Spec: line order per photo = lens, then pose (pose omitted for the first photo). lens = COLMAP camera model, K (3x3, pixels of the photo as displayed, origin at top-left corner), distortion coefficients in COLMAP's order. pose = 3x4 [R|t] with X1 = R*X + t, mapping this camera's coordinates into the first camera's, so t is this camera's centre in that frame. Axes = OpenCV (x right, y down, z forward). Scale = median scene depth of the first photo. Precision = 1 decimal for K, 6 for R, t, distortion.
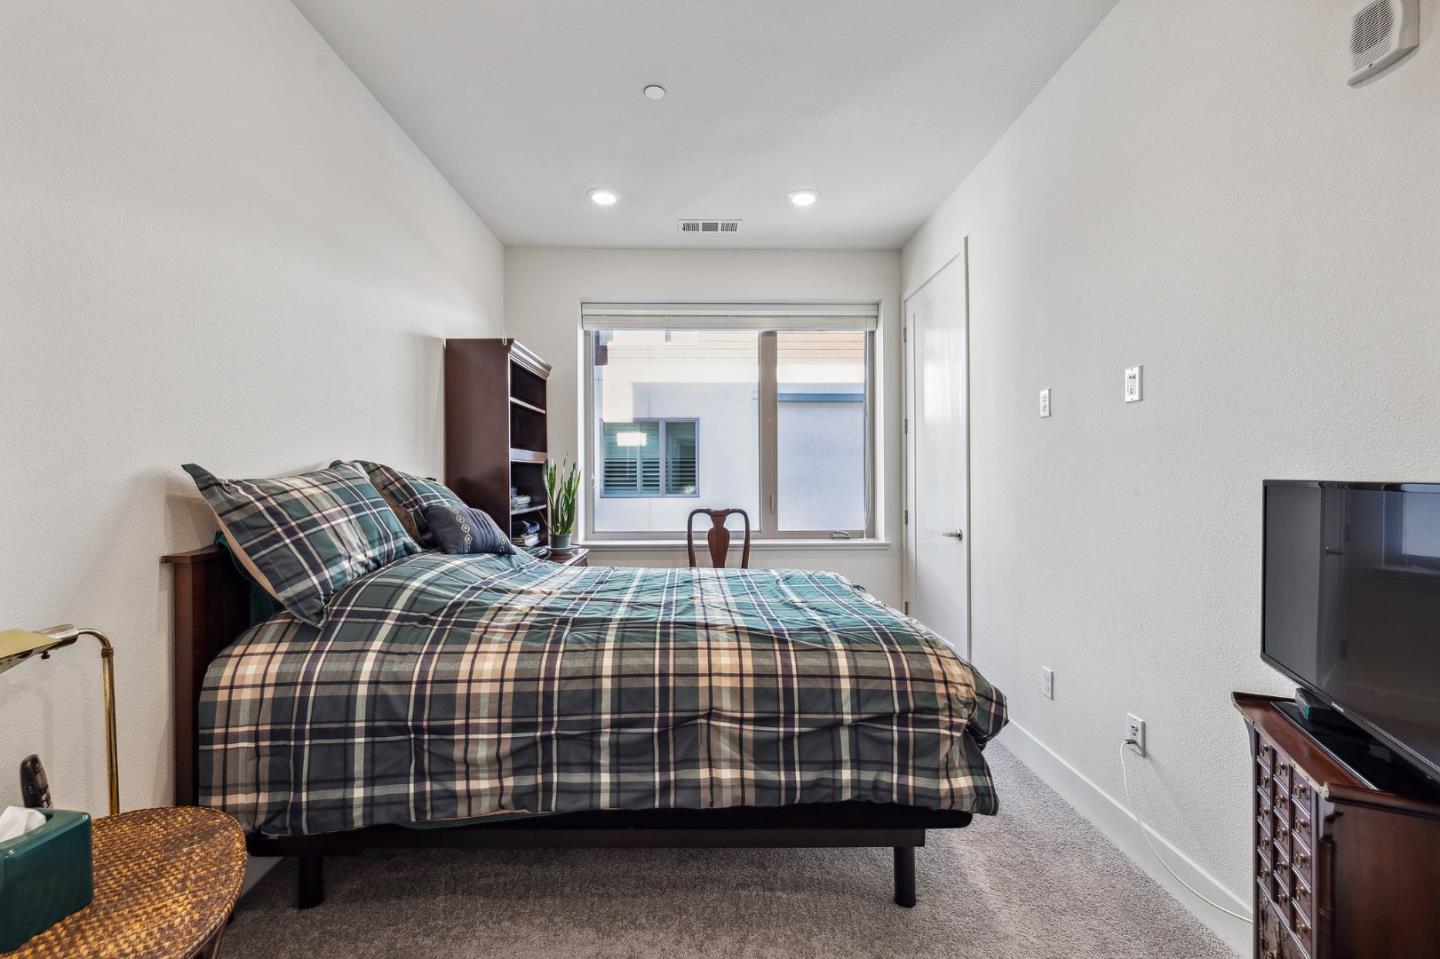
lens RADIAL K [[608.4, 0, 714.2], [0, 608.4, 477.4], [0, 0, 1]] dist [-0.001186, 0.000036]
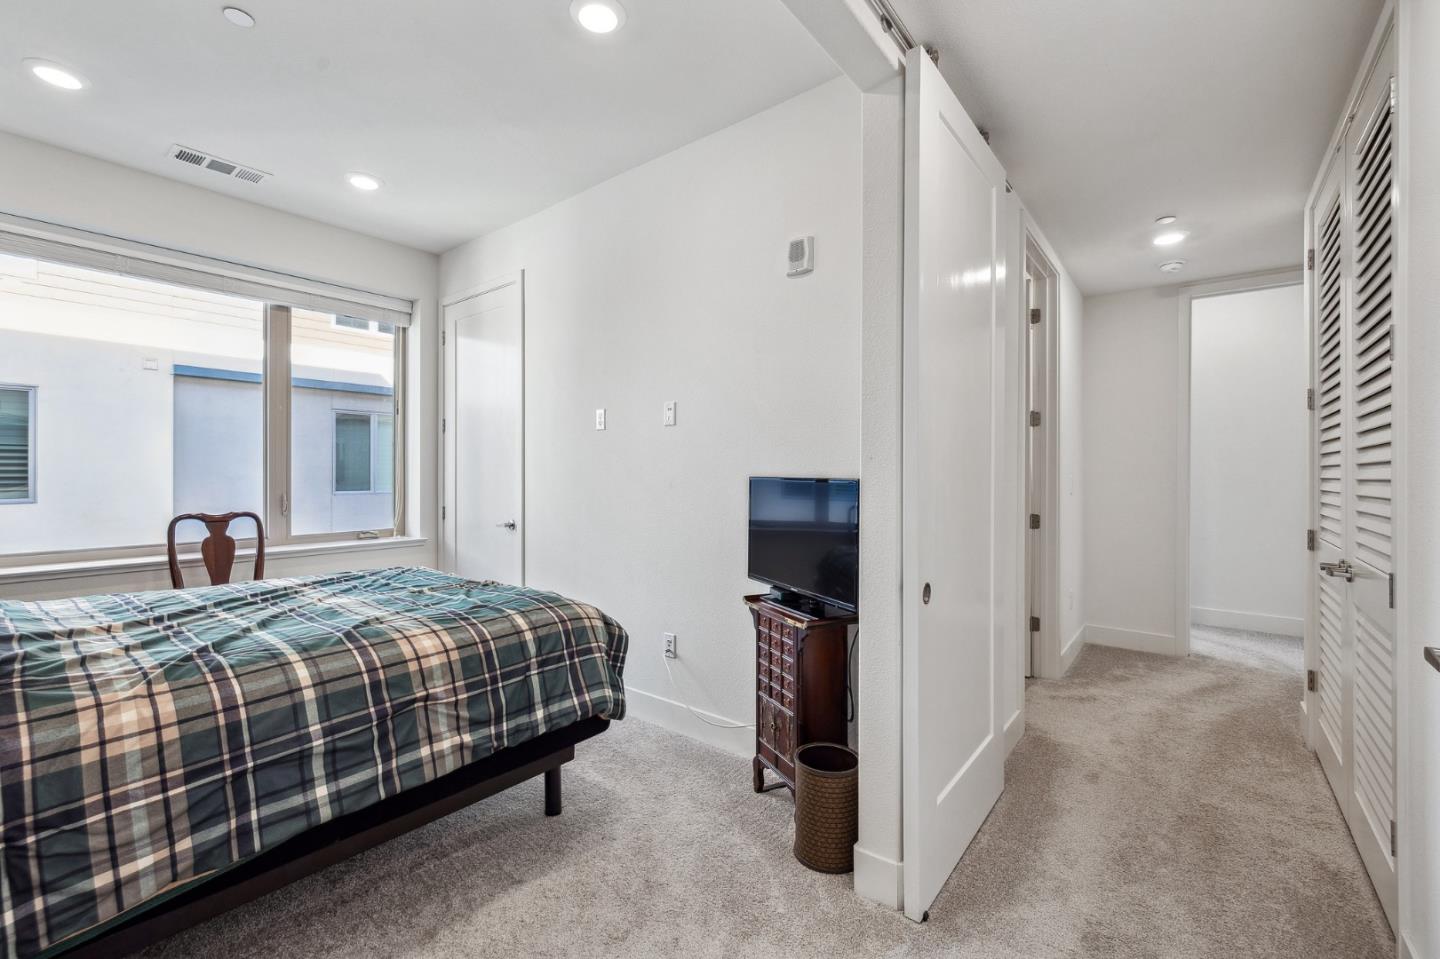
lens RADIAL K [[591.6, 0, 716.6], [0, 591.6, 475.8], [0, 0, 1]] dist [-0.000284, 0.011330]
pose [[0.659755, -0.000018, 0.751481, -0.403791], [-0.002238, 0.999996, 0.001989, -0.003023], [-0.751477, -0.002995, 0.659752, -0.067867]]
